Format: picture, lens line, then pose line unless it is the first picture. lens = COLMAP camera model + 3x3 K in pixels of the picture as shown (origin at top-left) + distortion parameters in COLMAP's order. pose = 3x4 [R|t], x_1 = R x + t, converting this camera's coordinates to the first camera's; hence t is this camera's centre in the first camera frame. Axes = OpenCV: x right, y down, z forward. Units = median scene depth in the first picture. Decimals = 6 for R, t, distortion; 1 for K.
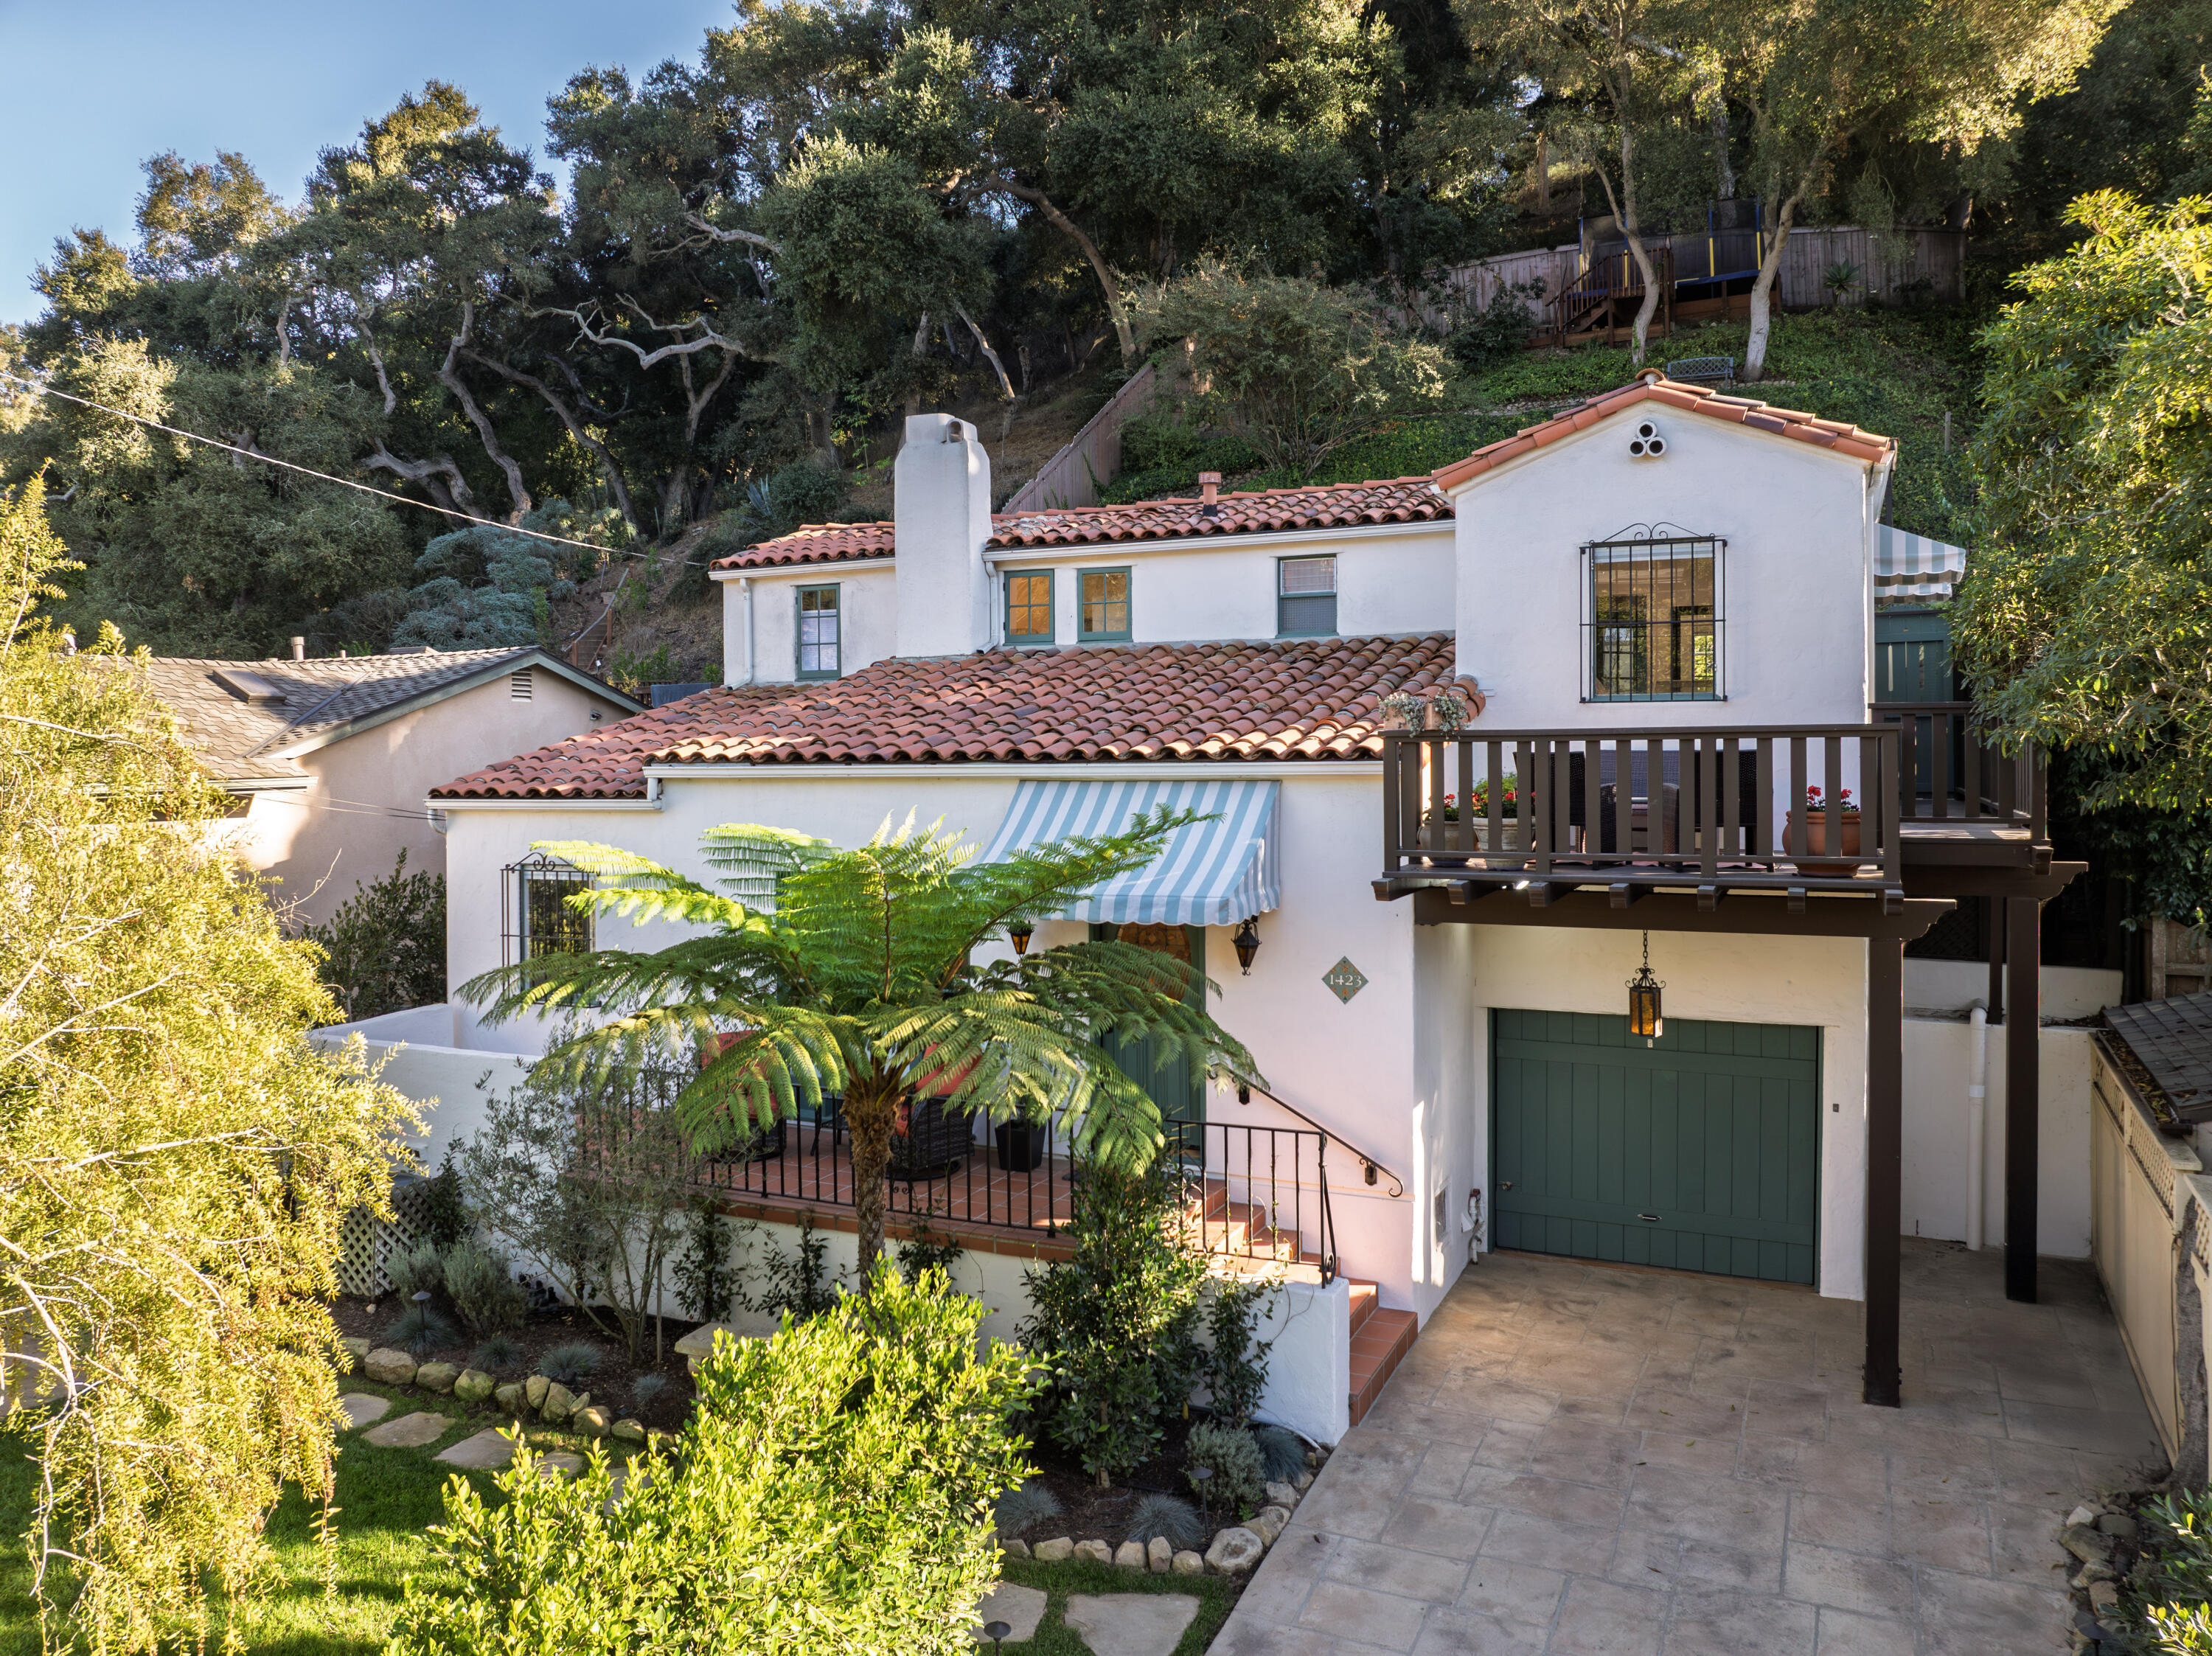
lens RADIAL K [[1662.7, 0, 1081.8], [0, 1662.7, 829.3], [0, 0, 1]] dist [-0.014270, -0.027197]
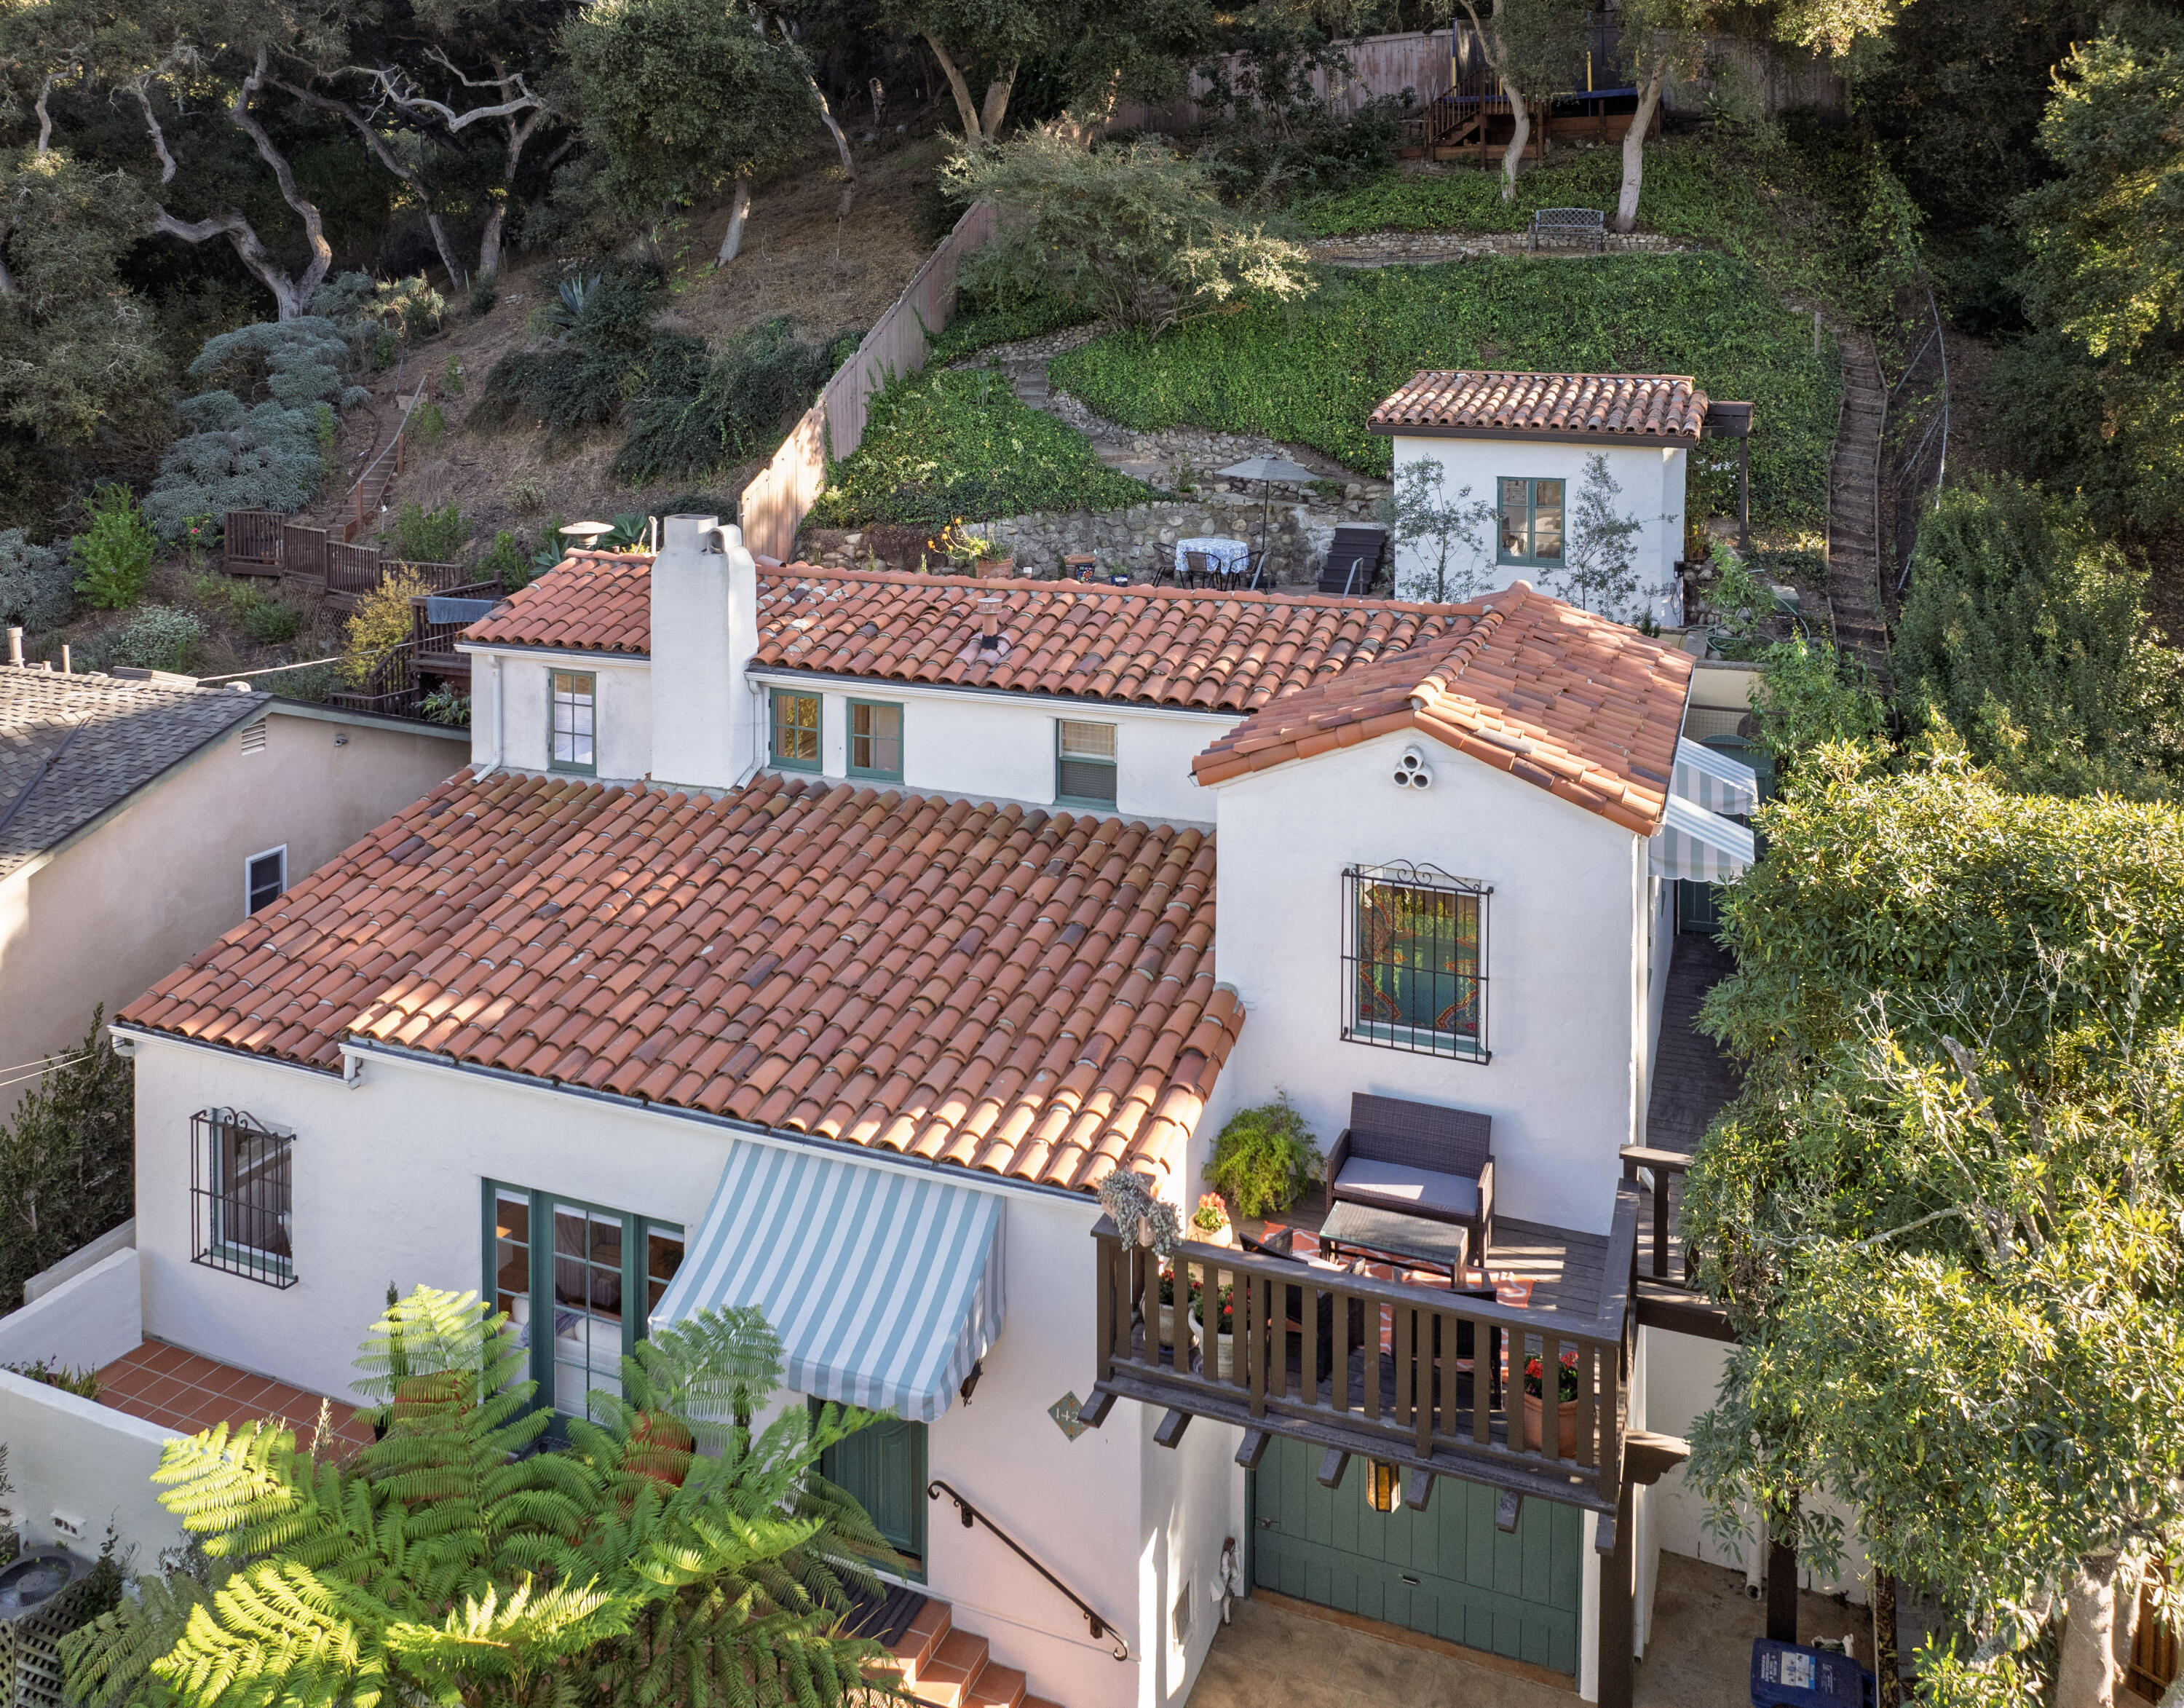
lens RADIAL K [[1782.5, 0, 1075.9], [0, 1782.5, 349.9], [0, 0, 1]] dist [-0.032482, 0.006164]
pose [[0.998696, 0.006444, 0.050640, 0.078244], [-0.005859, 0.999914, -0.011696, -0.360038], [-0.050711, 0.011384, 0.998648, 0.005537]]
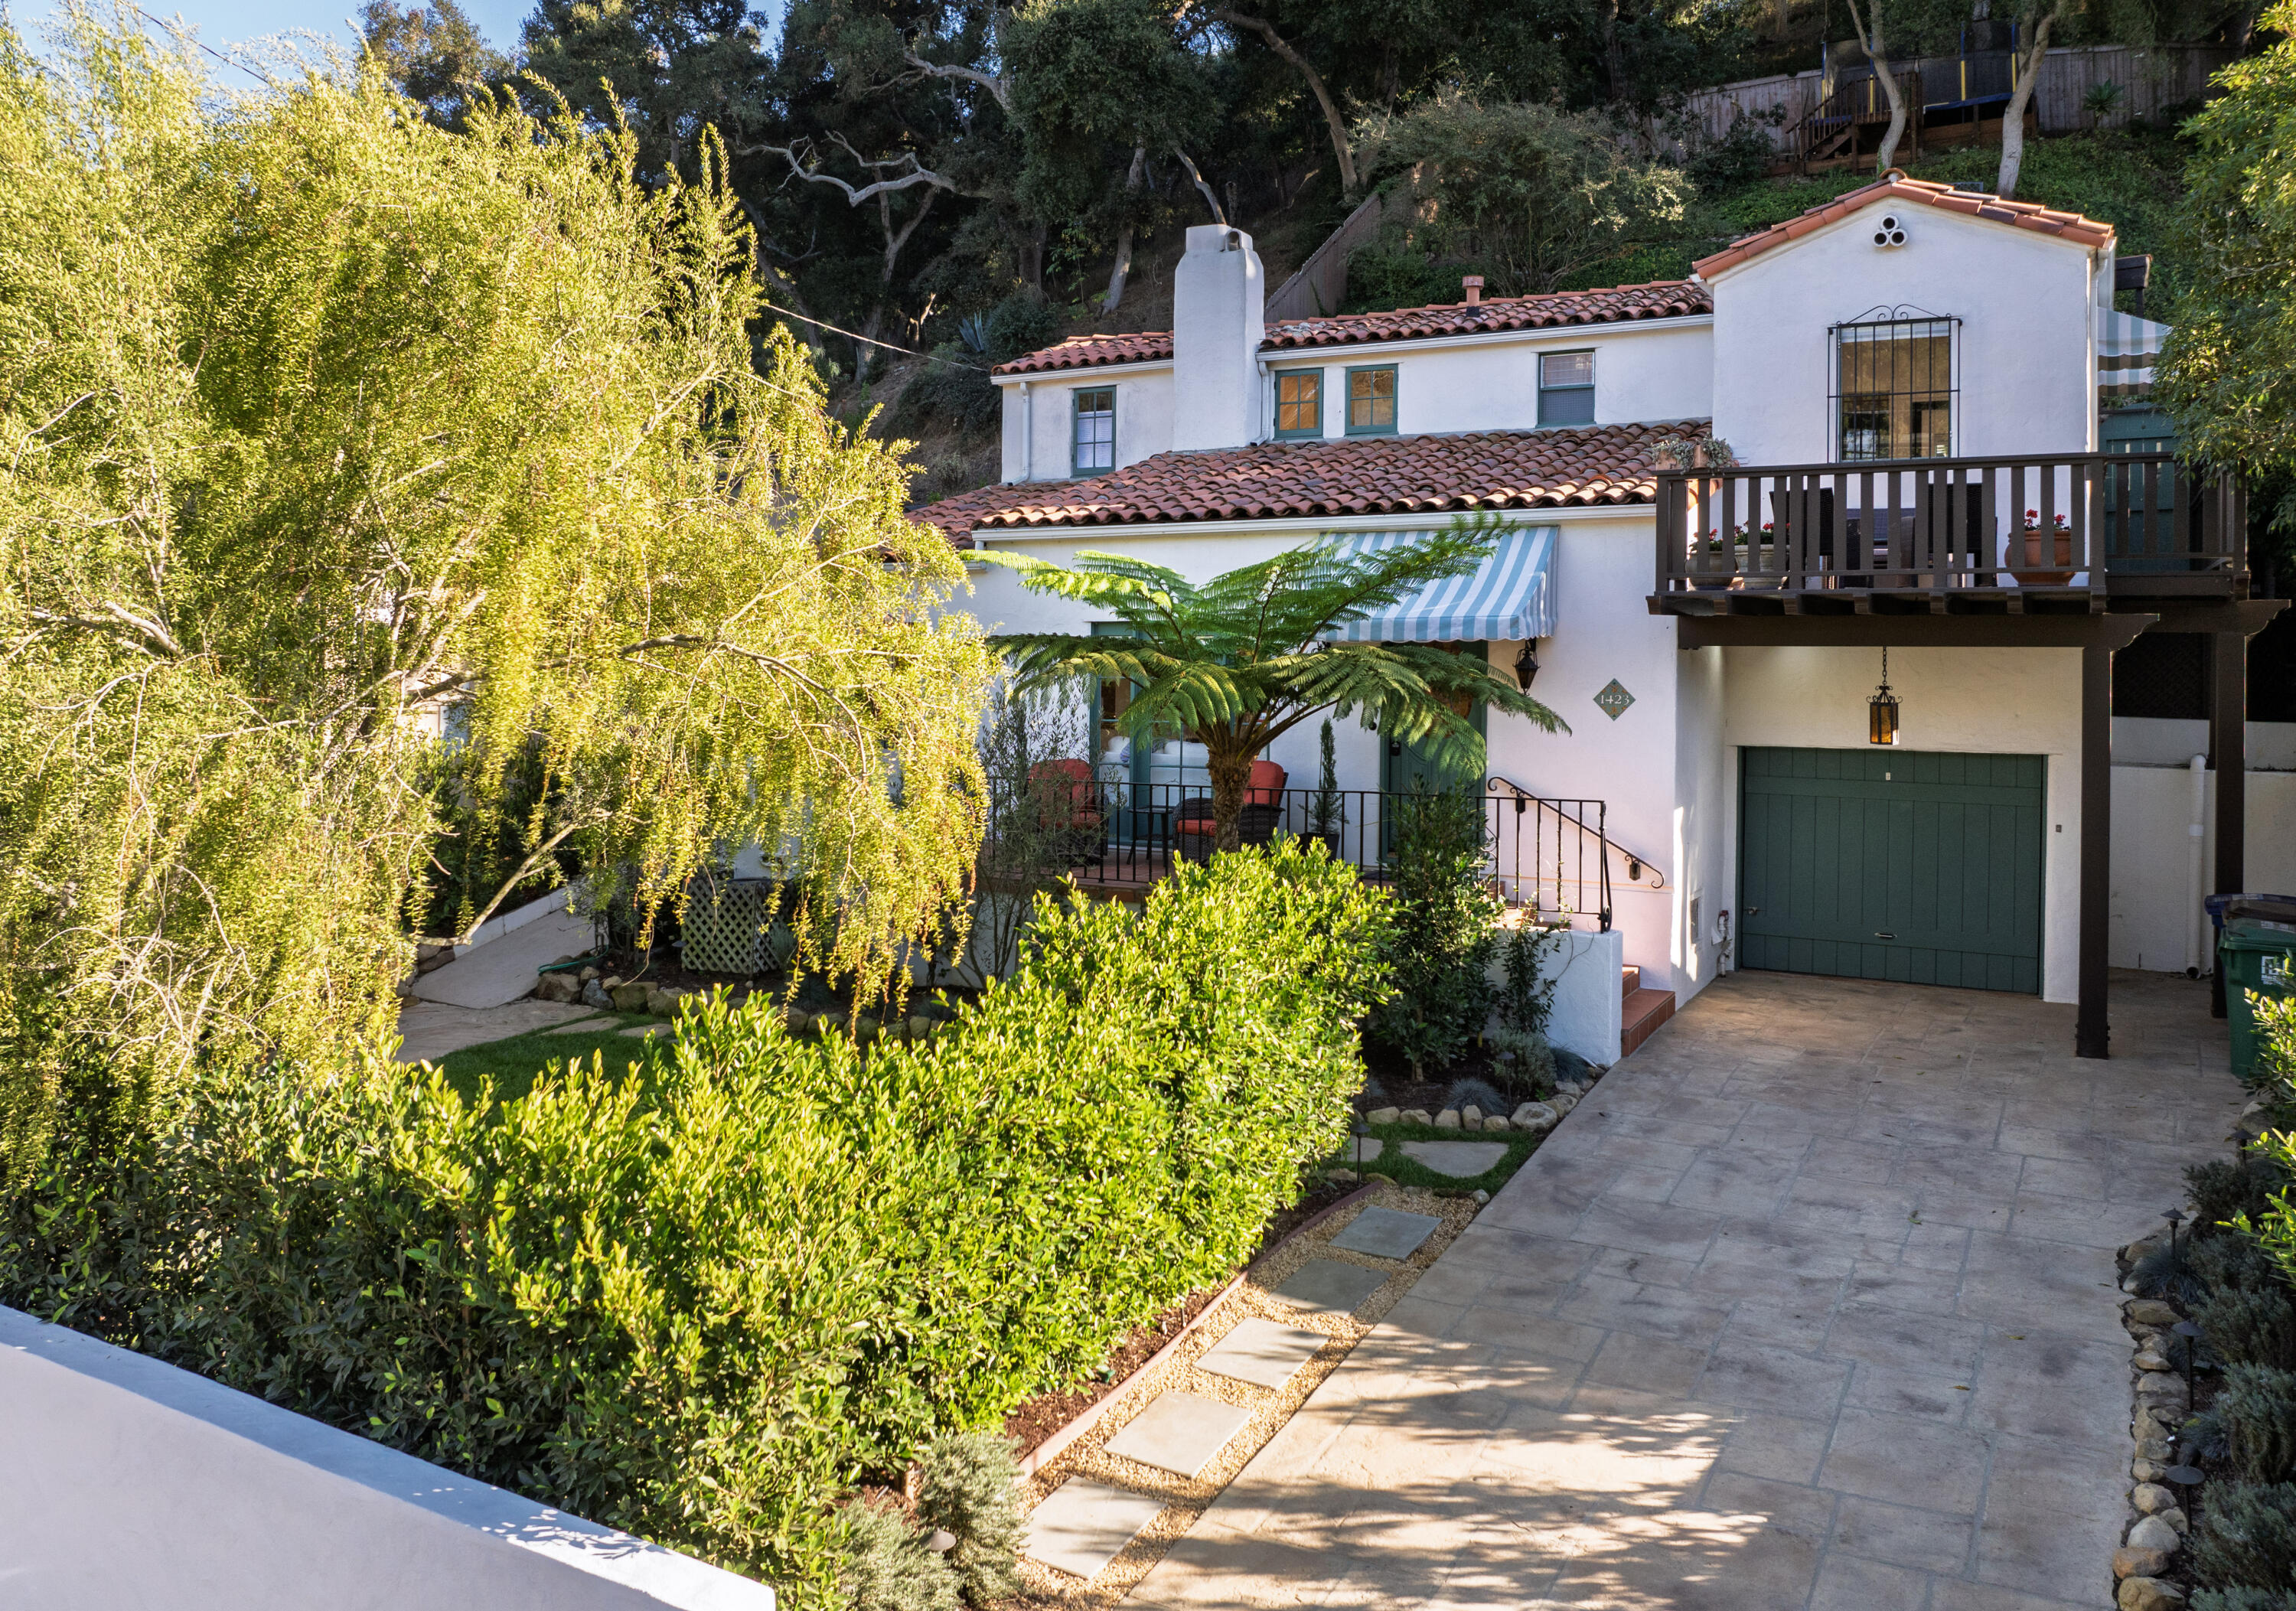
lens RADIAL K [[1860.6, 0, 1078.8], [0, 1860.6, 719.6], [0, 0, 1]] dist [-0.044731, 0.021161]
pose [[0.996205, 0.014481, -0.085830, -0.072501], [-0.015198, 0.999855, -0.007708, 0.087840], [0.085706, 0.008983, 0.996280, -0.220365]]
